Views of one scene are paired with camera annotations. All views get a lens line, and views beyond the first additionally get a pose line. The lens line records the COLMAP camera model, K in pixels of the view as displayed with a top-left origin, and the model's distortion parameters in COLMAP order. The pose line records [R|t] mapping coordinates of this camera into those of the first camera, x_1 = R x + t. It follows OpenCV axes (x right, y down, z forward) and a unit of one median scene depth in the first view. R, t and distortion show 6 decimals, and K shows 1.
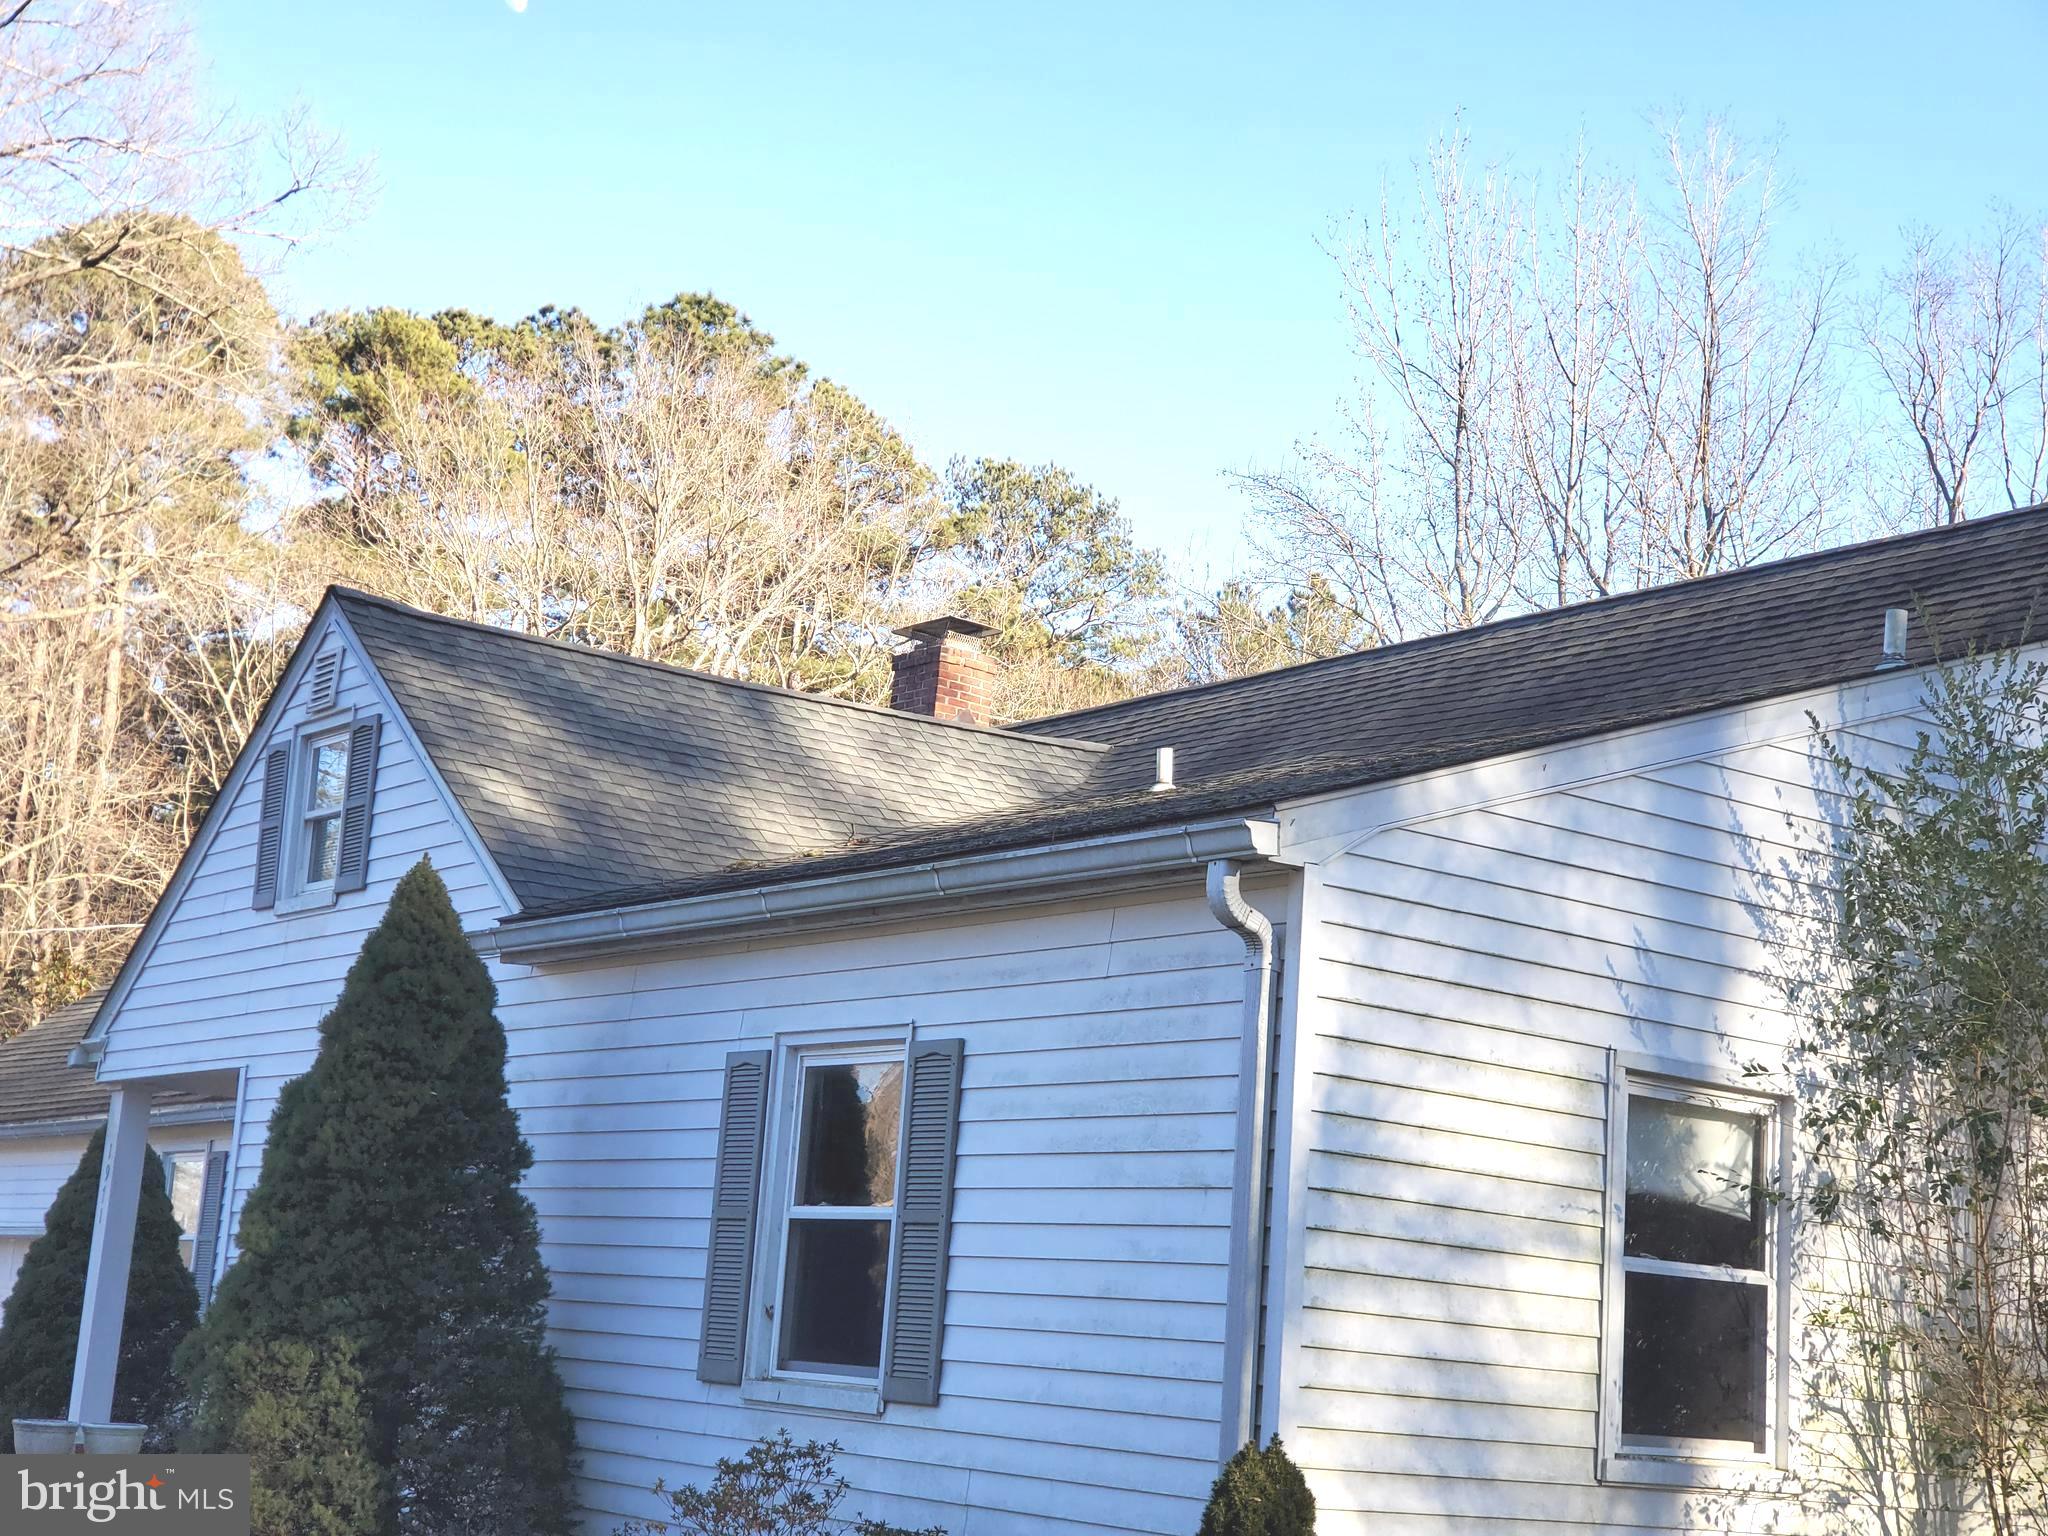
lens RADIAL K [[3098.6, 0, 1024.0], [0, 3098.6, 768.0], [0, 0, 1]] dist [-0.006846, -0.032526]
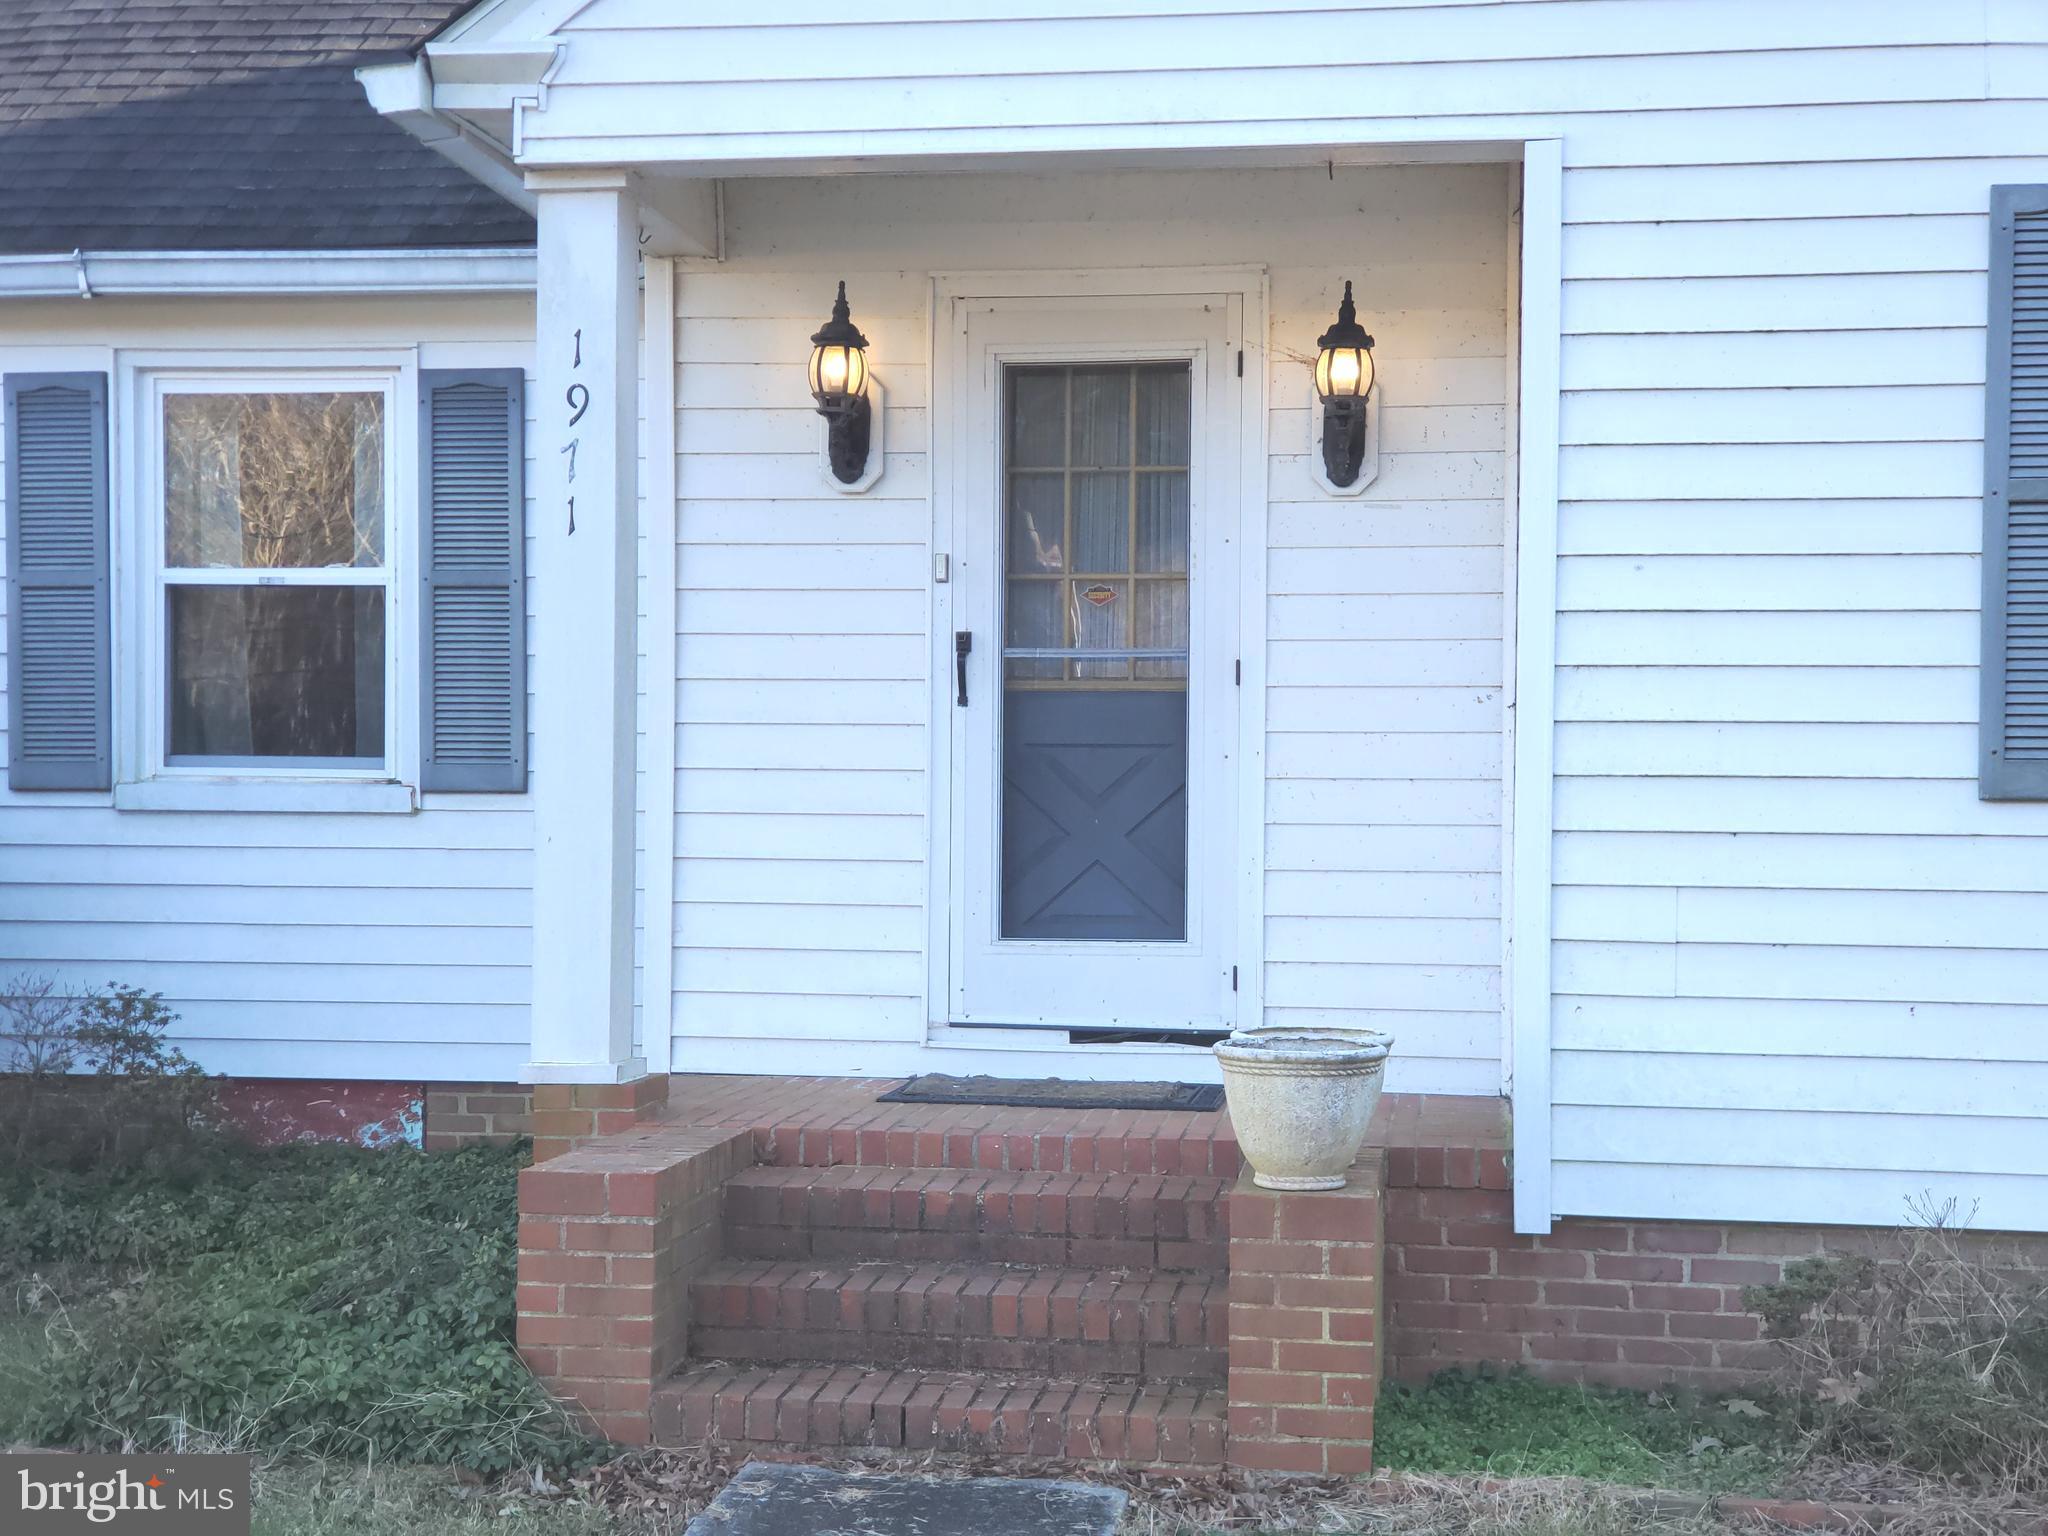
lens RADIAL K [[3098.6, 0, 1024.0], [0, 3098.6, 768.0], [0, 0, 1]] dist [-0.006846, -0.032526]
pose [[0.698097, -0.072609, 0.712312, -0.552599], [-0.089331, 0.978239, 0.187264, 0.098268], [-0.710409, -0.194360, 0.676420, 0.692576]]
